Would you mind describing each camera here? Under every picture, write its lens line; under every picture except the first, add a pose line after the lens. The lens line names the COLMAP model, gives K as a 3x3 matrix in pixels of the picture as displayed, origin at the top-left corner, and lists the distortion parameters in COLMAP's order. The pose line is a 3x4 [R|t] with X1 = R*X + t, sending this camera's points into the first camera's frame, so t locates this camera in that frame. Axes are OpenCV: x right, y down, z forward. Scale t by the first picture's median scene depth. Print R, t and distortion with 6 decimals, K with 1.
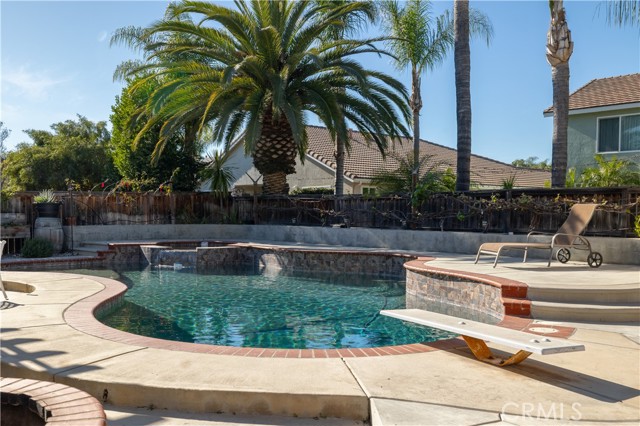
lens RADIAL K [[616.9, 0, 320.0], [0, 616.9, 213.0], [0, 0, 1]] dist [-0.003562, 0.001007]
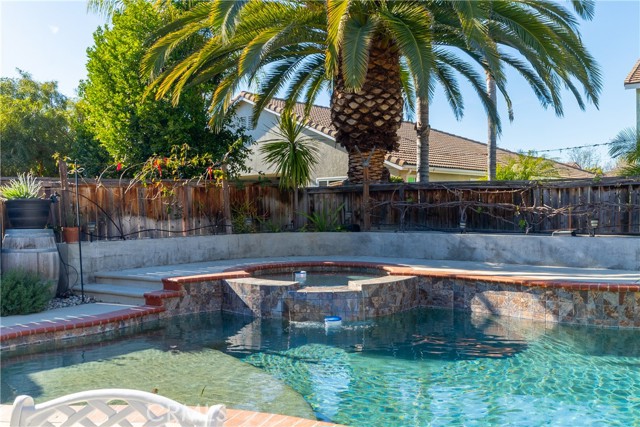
lens RADIAL K [[606.6, 0, 320.0], [0, 606.6, 213.5], [0, 0, 1]] dist [-0.009496, -0.009014]
pose [[0.984339, -0.017026, 0.175464, -0.264913], [0.016244, 0.999851, 0.005891, -0.003756], [-0.175538, -0.002949, 0.984468, 0.426799]]
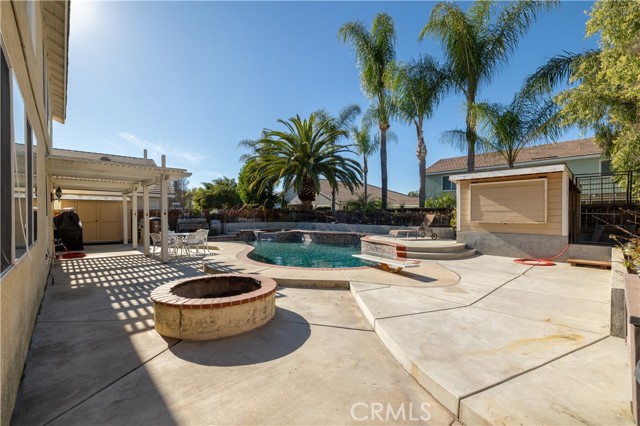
lens RADIAL K [[276.4, 0, 320.0], [0, 276.4, 213.0], [0, 0, 1]] dist [-0.002482, 0.000036]
pose [[0.999914, -0.005928, -0.011688, -0.010555], [0.005839, 0.999954, -0.007653, -0.008339], [0.011733, 0.007584, 0.999902, -0.087874]]
